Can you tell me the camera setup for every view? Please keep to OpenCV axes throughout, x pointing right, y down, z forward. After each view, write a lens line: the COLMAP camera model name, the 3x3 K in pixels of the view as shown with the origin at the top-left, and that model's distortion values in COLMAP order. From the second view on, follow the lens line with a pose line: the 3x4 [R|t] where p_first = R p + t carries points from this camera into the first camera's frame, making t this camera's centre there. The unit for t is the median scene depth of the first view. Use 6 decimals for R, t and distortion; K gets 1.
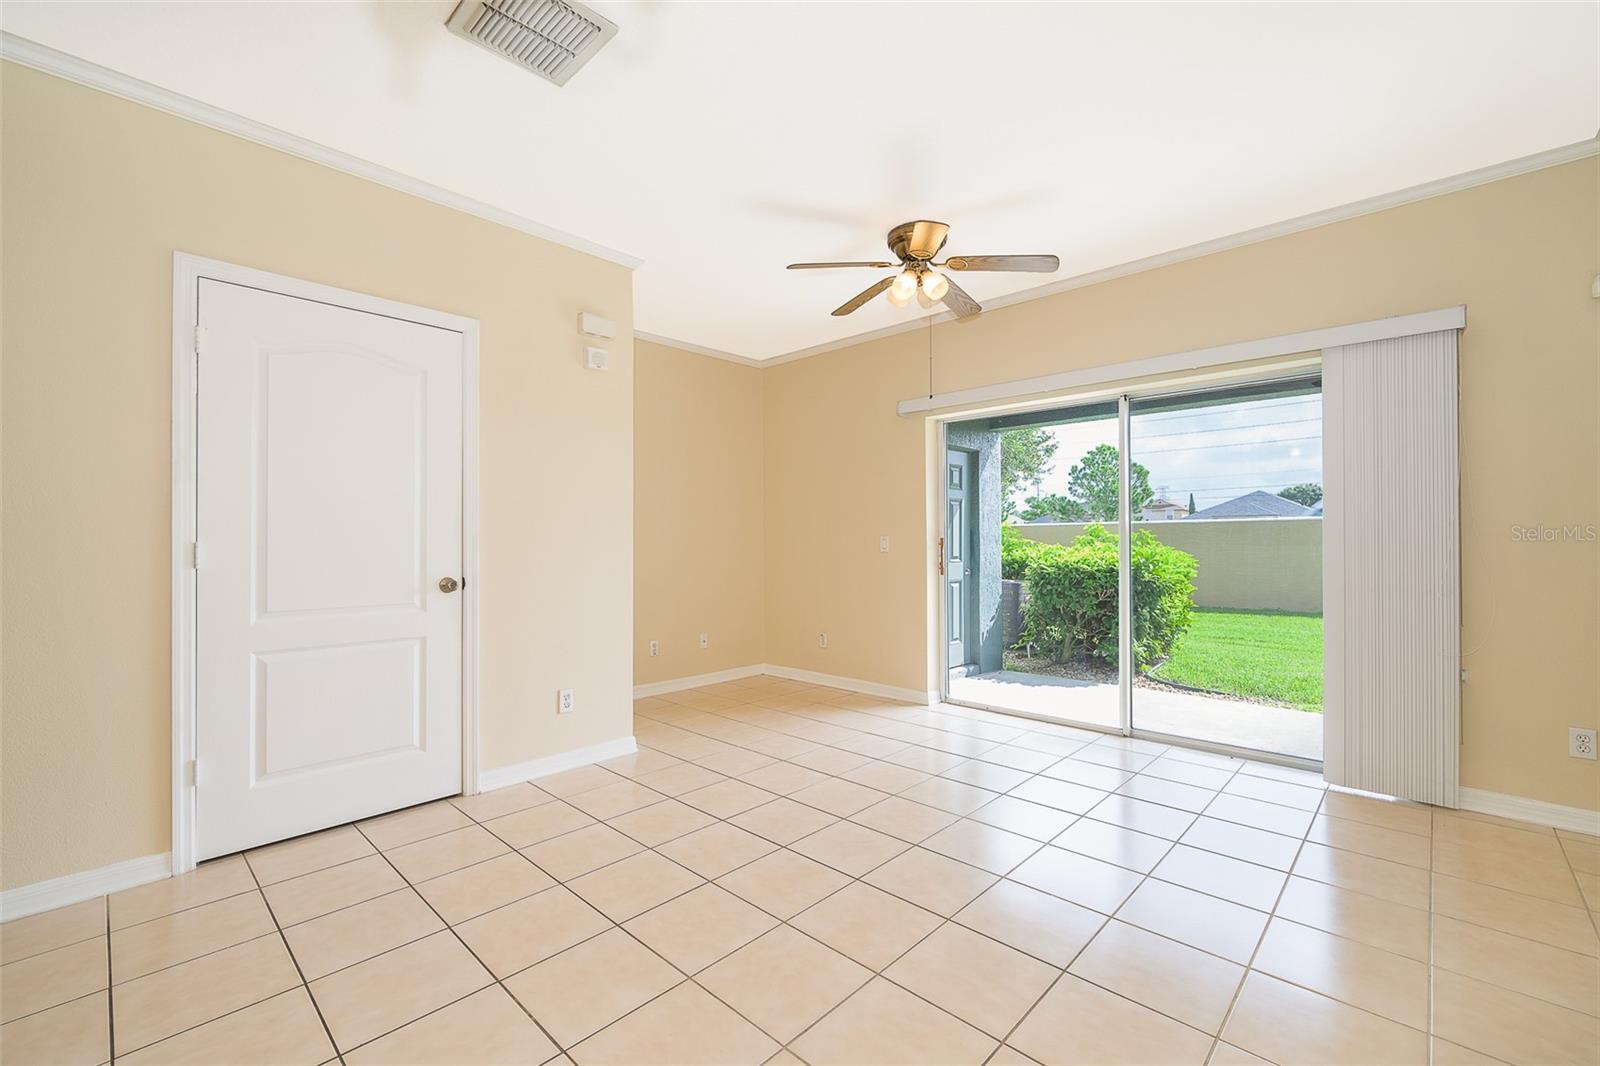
lens RADIAL K [[666.0, 0, 802.1], [0, 666.0, 540.5], [0, 0, 1]] dist [0.010821, -0.001924]
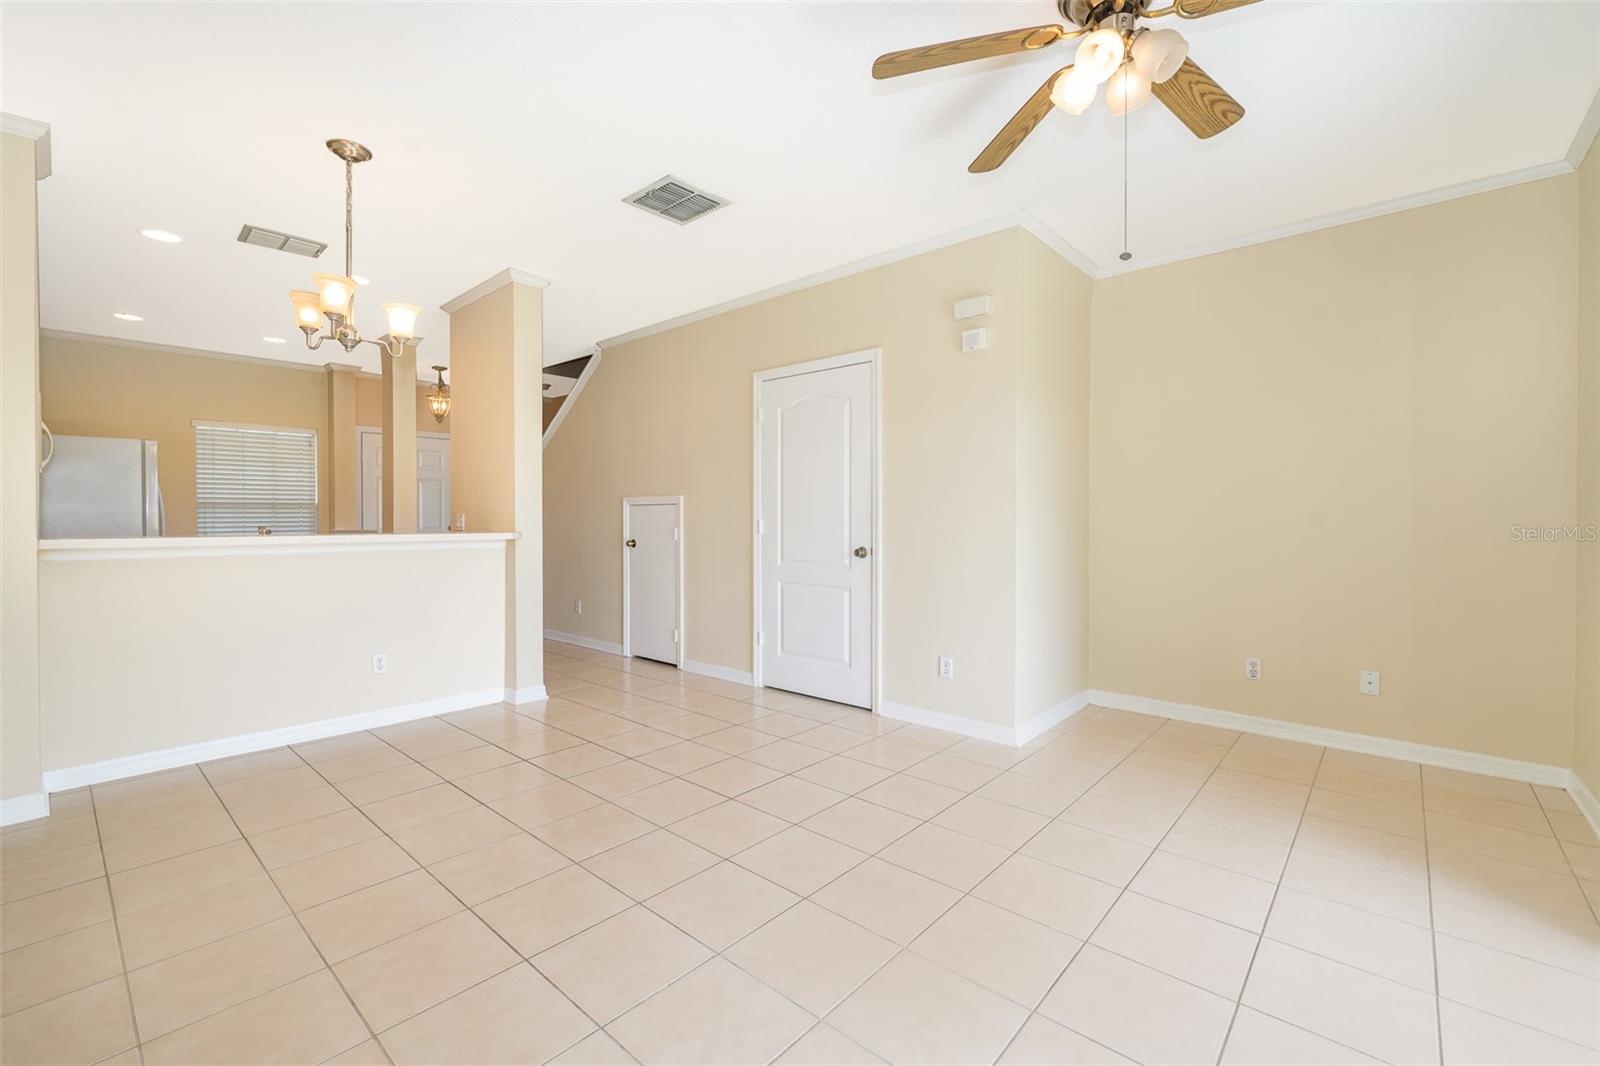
lens RADIAL K [[666.0, 0, 804.1], [0, 666.0, 523.0], [0, 0, 1]] dist [0.010821, -0.001924]
pose [[0.038937, 0.010165, -0.999190, 0.816616], [0.003588, 0.999940, 0.010312, -0.007773], [0.999235, -0.003986, 0.038898, 0.828705]]
